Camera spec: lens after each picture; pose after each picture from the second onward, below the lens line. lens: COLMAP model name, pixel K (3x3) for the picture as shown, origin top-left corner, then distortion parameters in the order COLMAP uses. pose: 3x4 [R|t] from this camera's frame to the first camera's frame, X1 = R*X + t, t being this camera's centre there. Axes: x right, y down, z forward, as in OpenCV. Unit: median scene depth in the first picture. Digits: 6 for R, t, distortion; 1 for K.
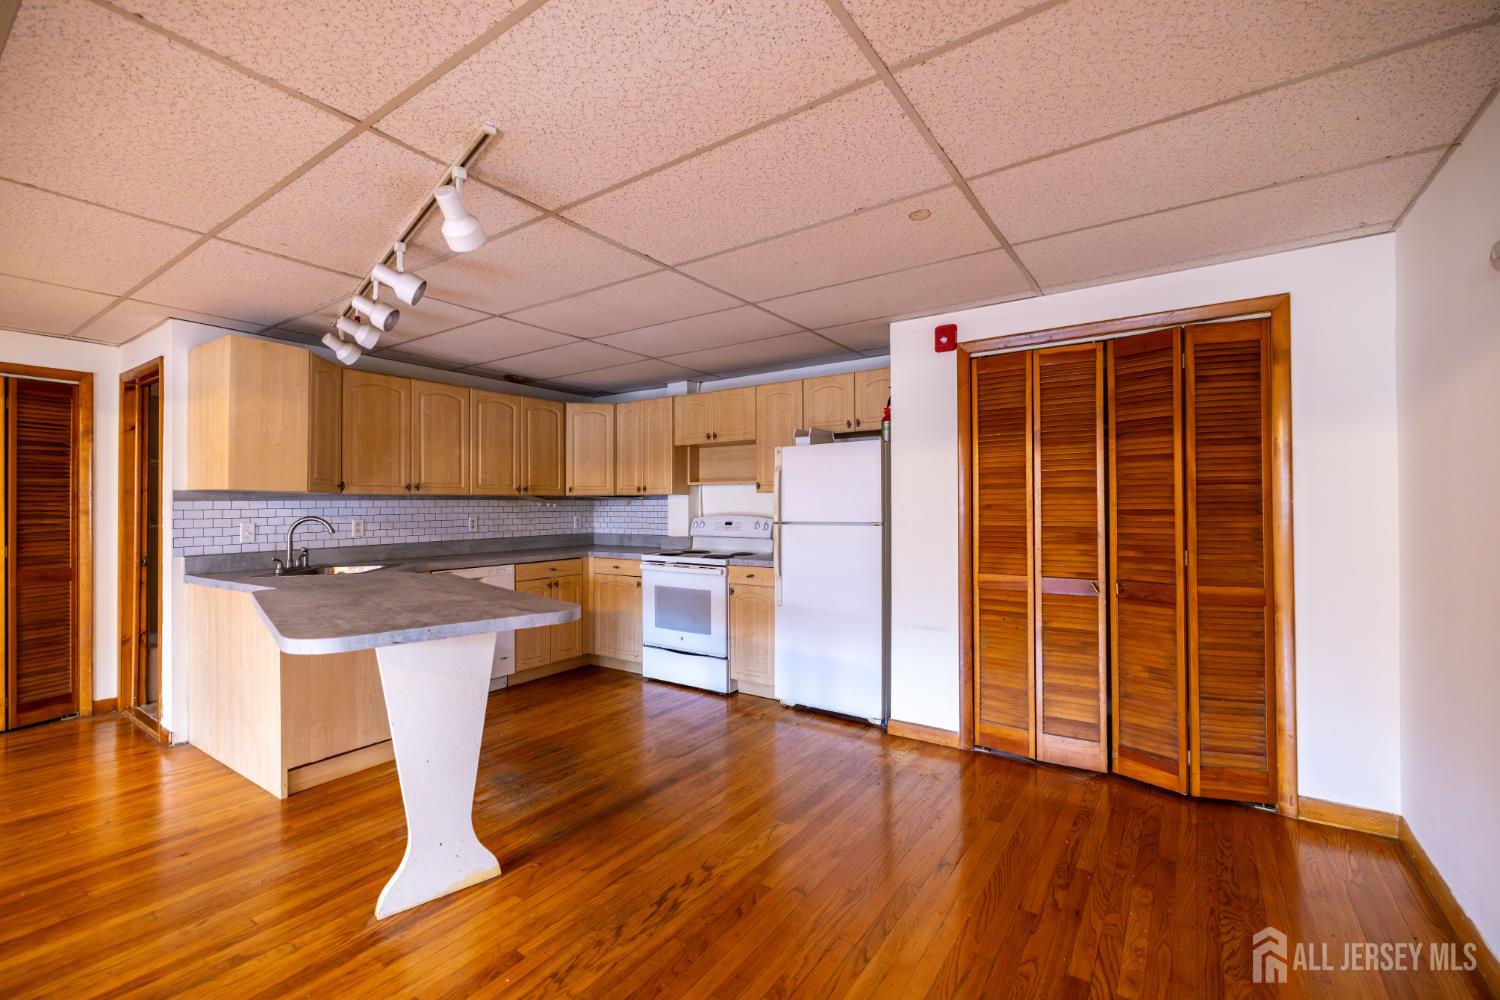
lens RADIAL K [[635.1, 0, 743.0], [0, 635.1, 504.3], [0, 0, 1]] dist [0.000979, -0.001068]
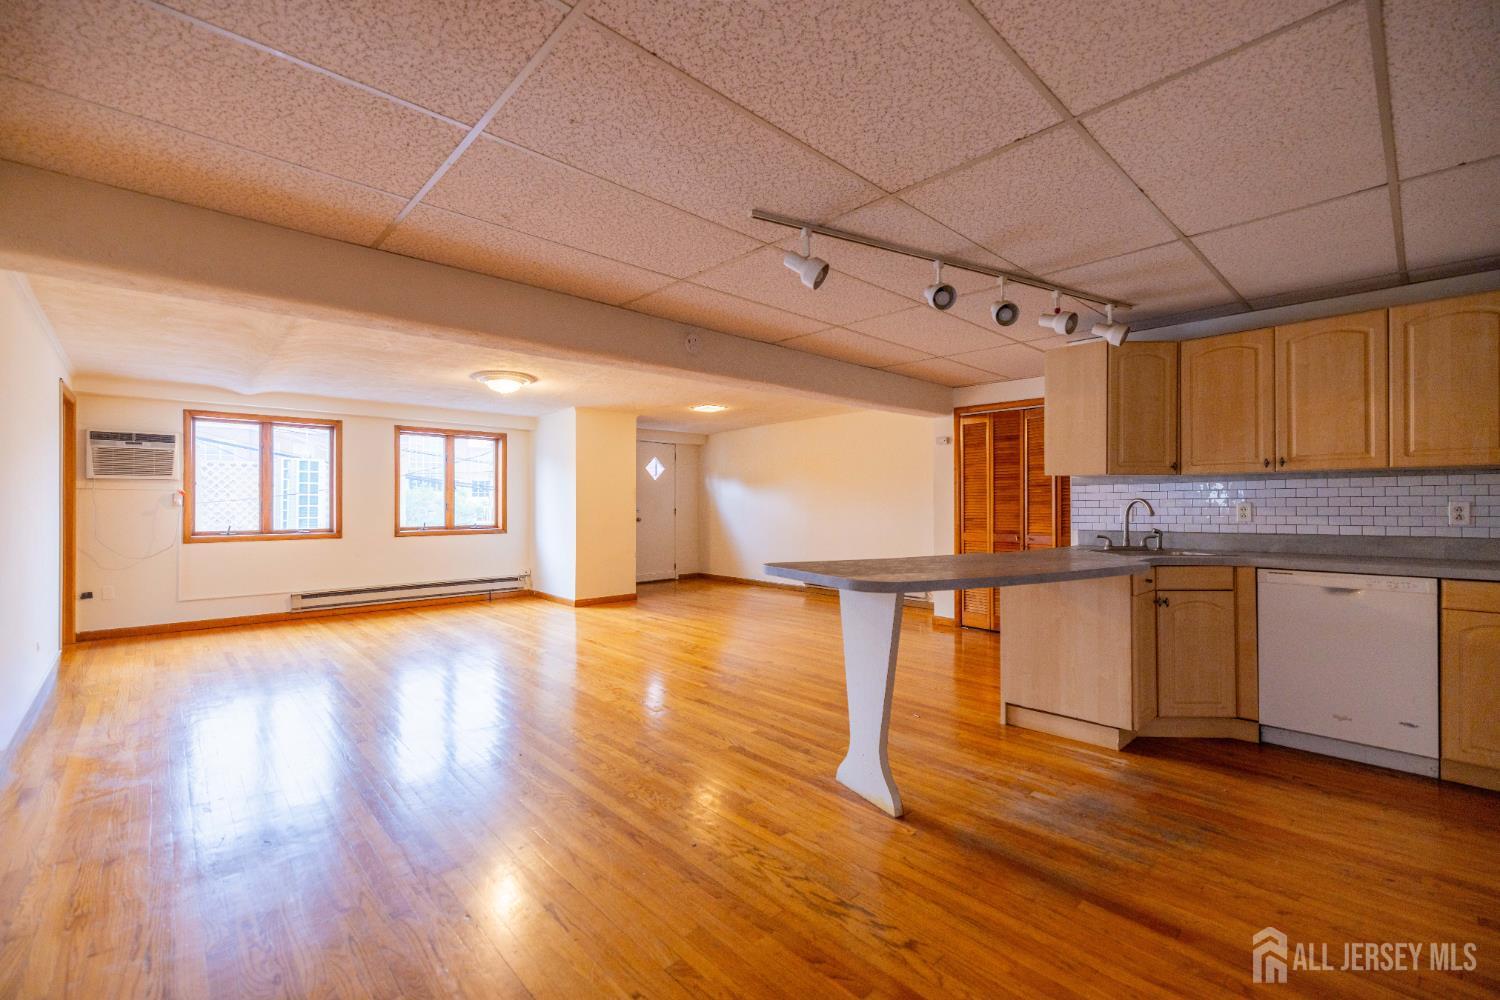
lens RADIAL K [[635.1, 0, 746.9], [0, 635.1, 508.7], [0, 0, 1]] dist [0.000979, -0.001068]
pose [[-0.211707, 0.014292, -0.977229, 0.475705], [0.008591, 0.999882, 0.012762, 0.018343], [0.977295, -0.005693, -0.211804, 0.627826]]
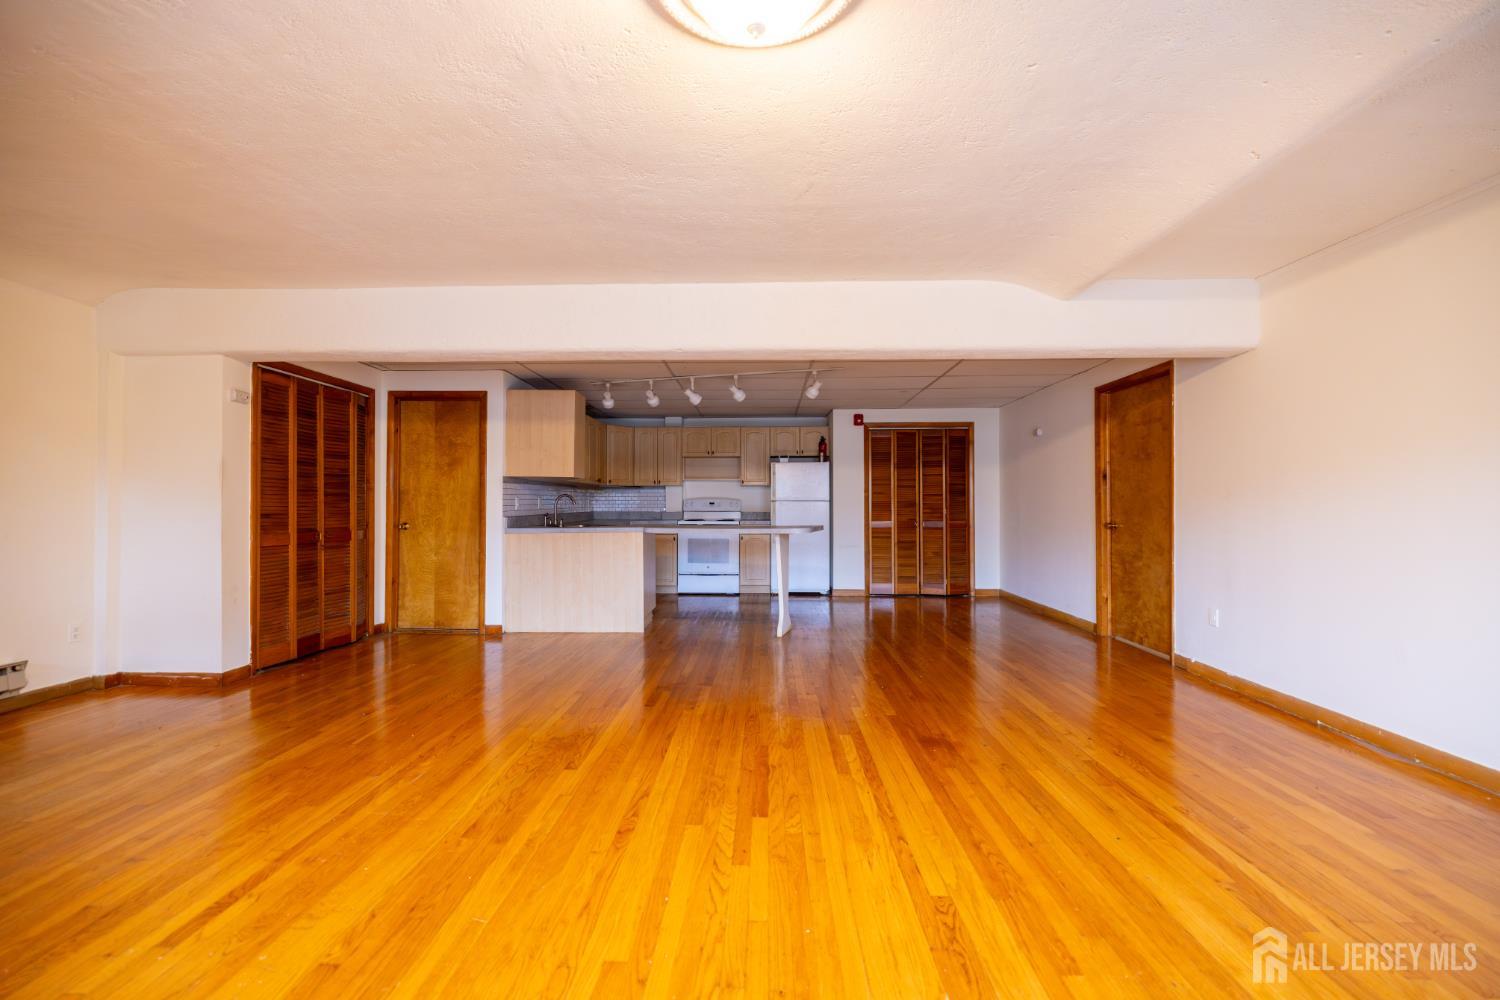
lens RADIAL K [[635.1, 0, 746.2], [0, 635.1, 510.5], [0, 0, 1]] dist [0.000979, -0.001068]
pose [[0.837628, -0.000828, 0.546240, -1.253040], [-0.004333, 0.999957, 0.008161, 0.049215], [-0.546223, -0.009203, 0.837589, -0.693473]]
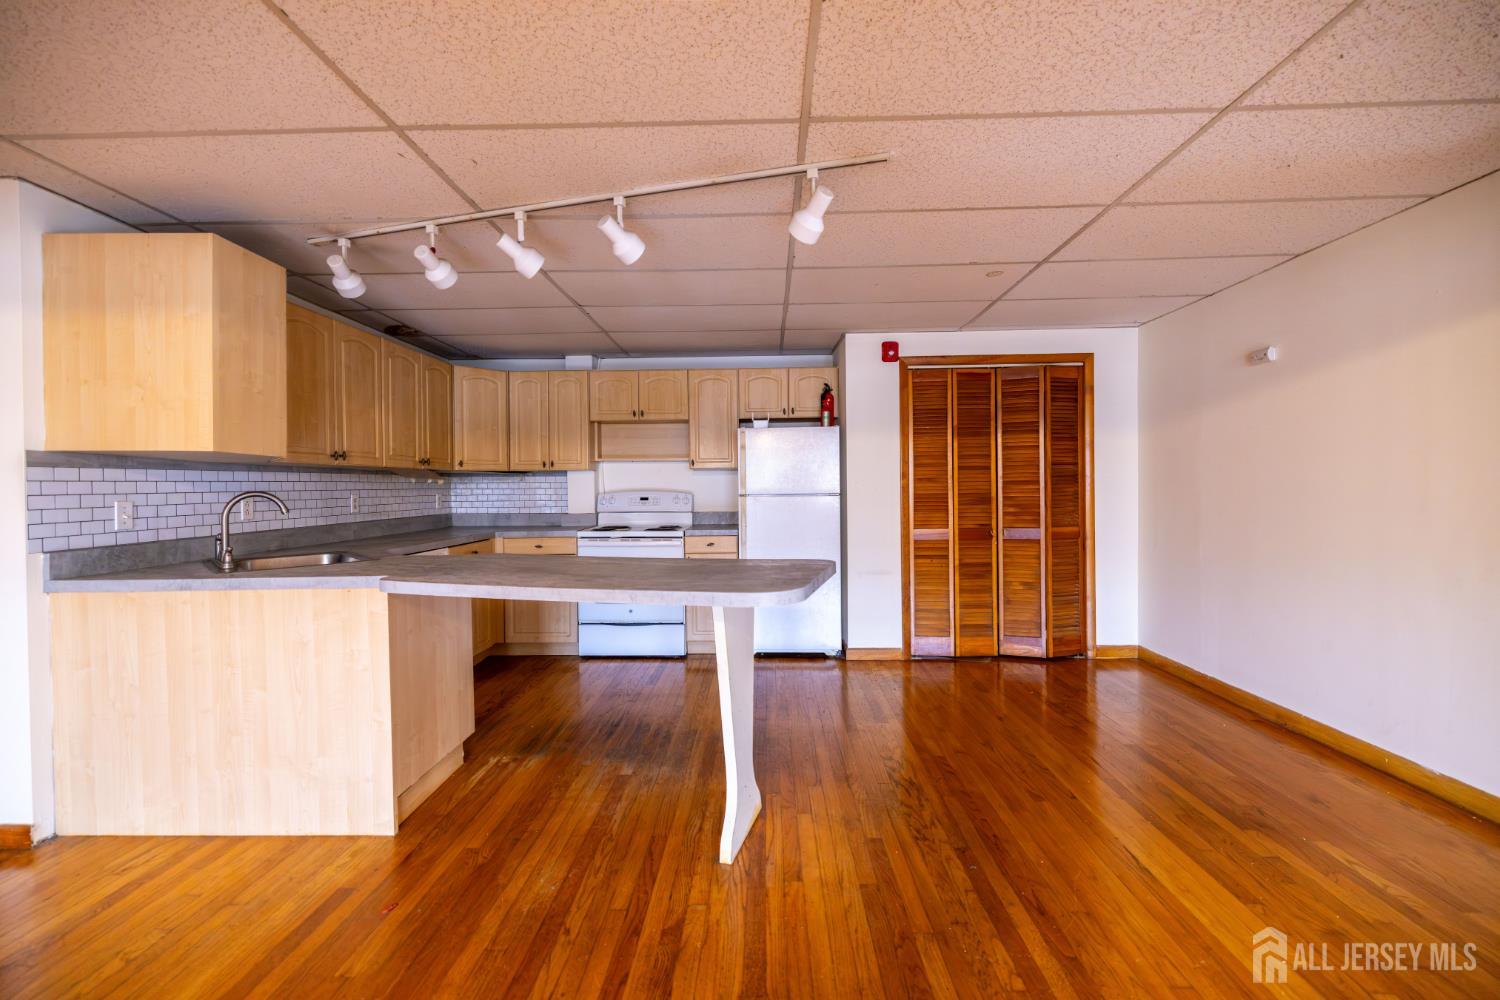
lens RADIAL K [[635.1, 0, 751.1], [0, 635.1, 496.4], [0, 0, 1]] dist [0.000979, -0.001068]
pose [[0.832619, -0.011009, 0.553736, -0.637283], [0.004386, 0.999902, 0.013284, 0.019127], [-0.553828, -0.008632, 0.832586, 0.062668]]
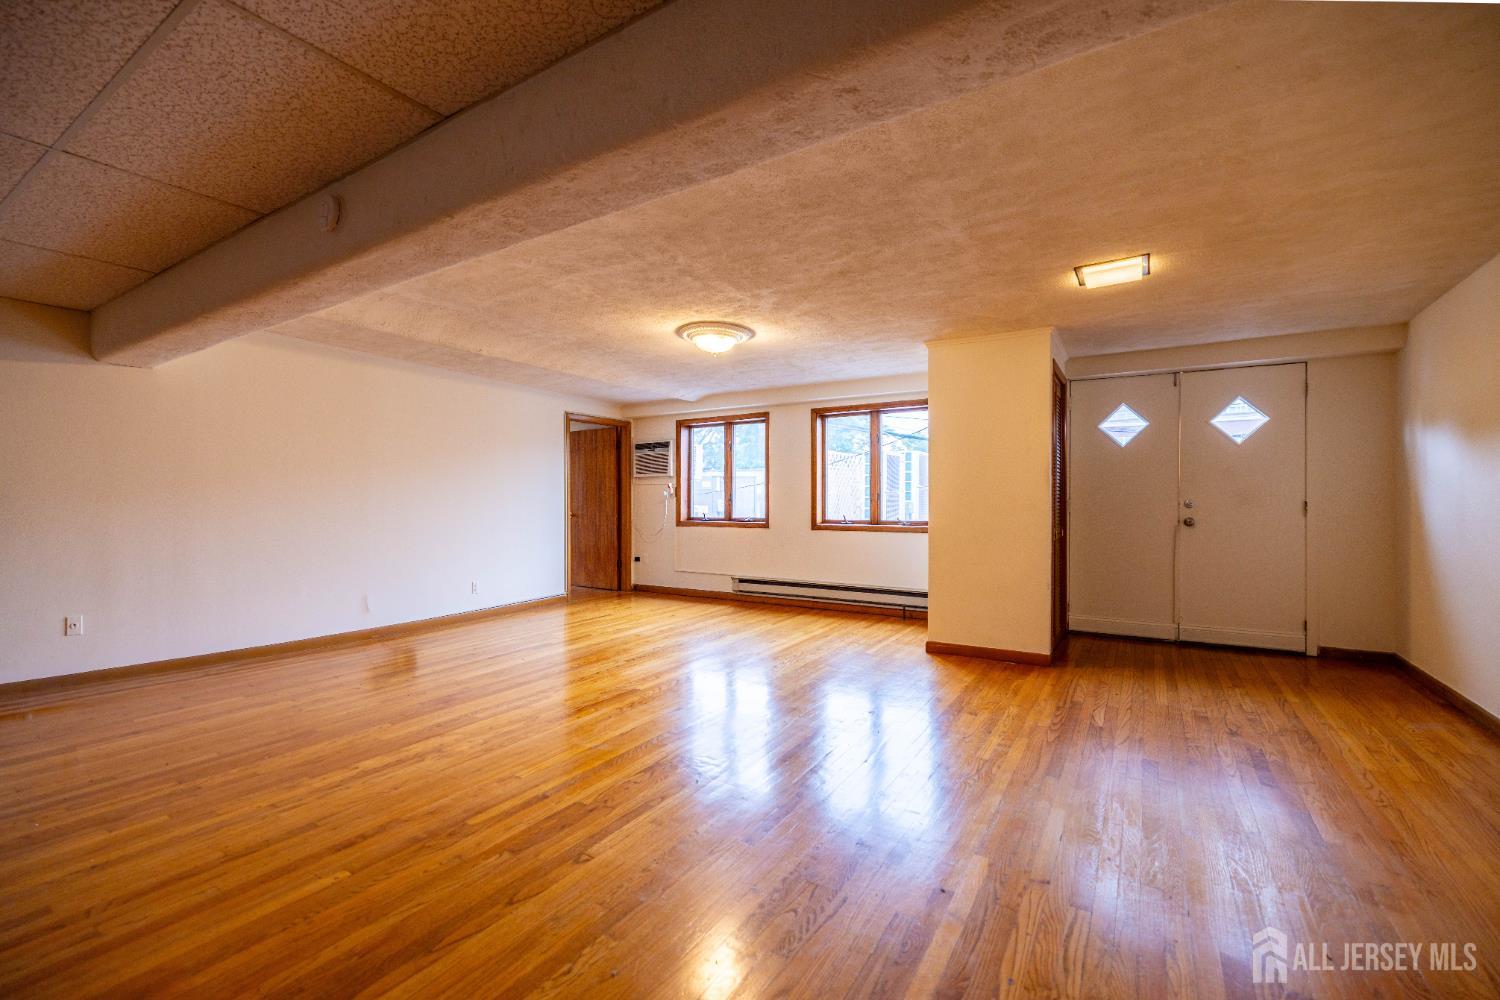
lens RADIAL K [[635.1, 0, 750.9], [0, 635.1, 503.3], [0, 0, 1]] dist [0.000979, -0.001068]
pose [[-0.998717, 0.008460, -0.049924, -1.026950], [0.008506, 0.999964, -0.000697, 0.047038], [0.049917, -0.001121, -0.998753, 0.979625]]
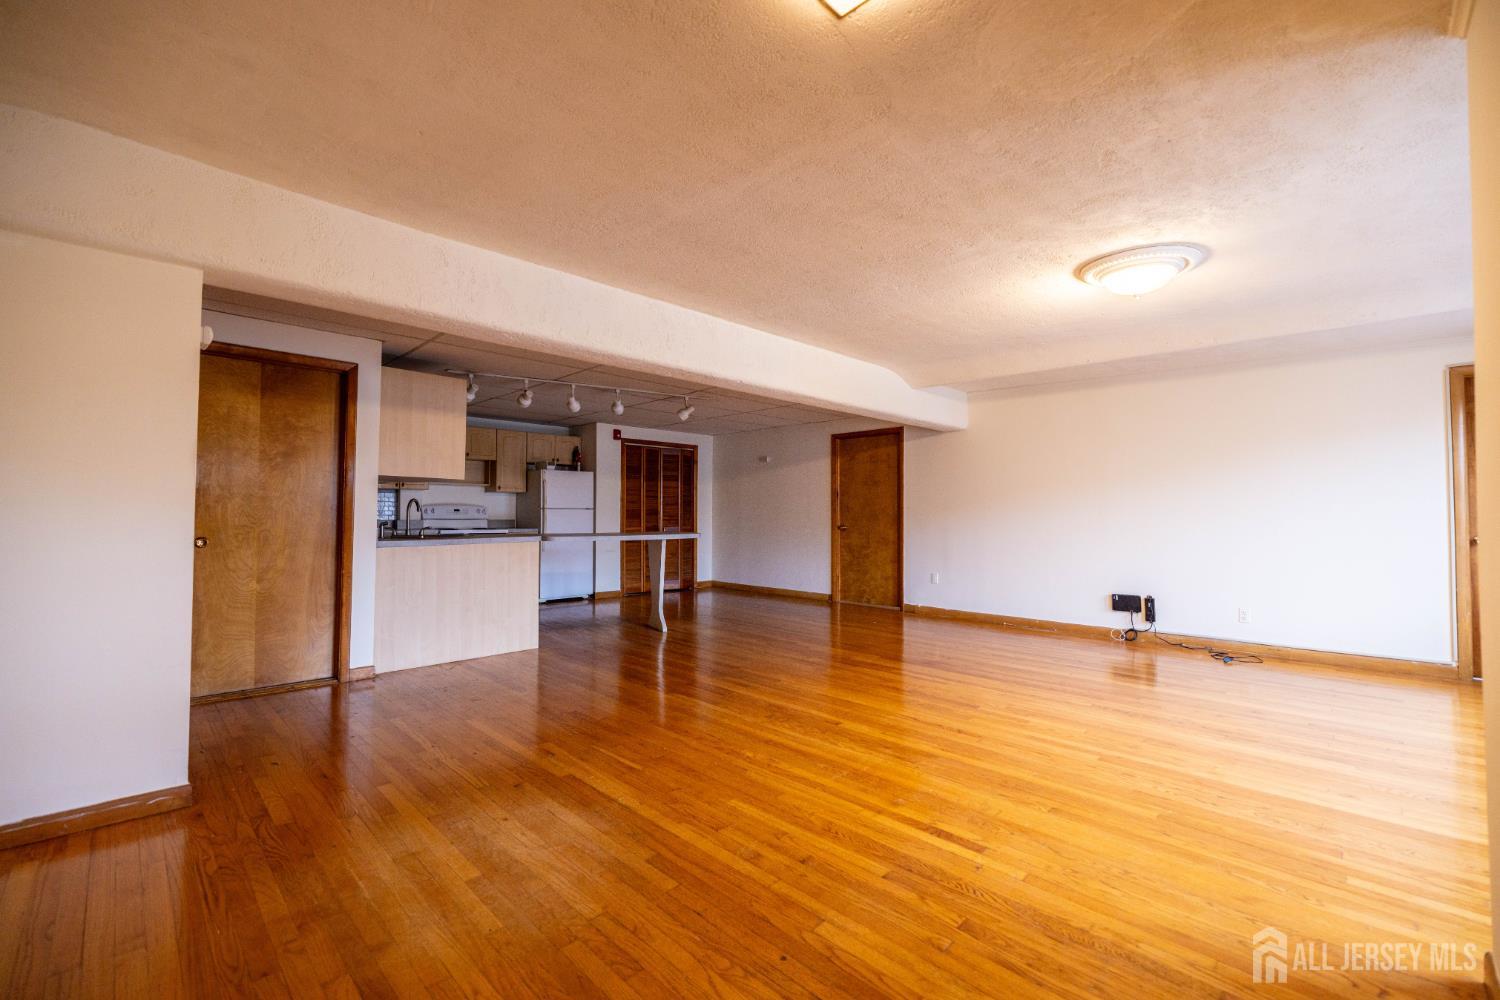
lens RADIAL K [[635.1, 0, 751.1], [0, 635.1, 493.6], [0, 0, 1]] dist [0.000979, -0.001068]
pose [[0.174304, 0.035119, 0.984066, -2.008864], [-0.006677, 0.999383, -0.034483, 0.054015], [-0.984669, -0.000560, 0.174431, 0.039511]]
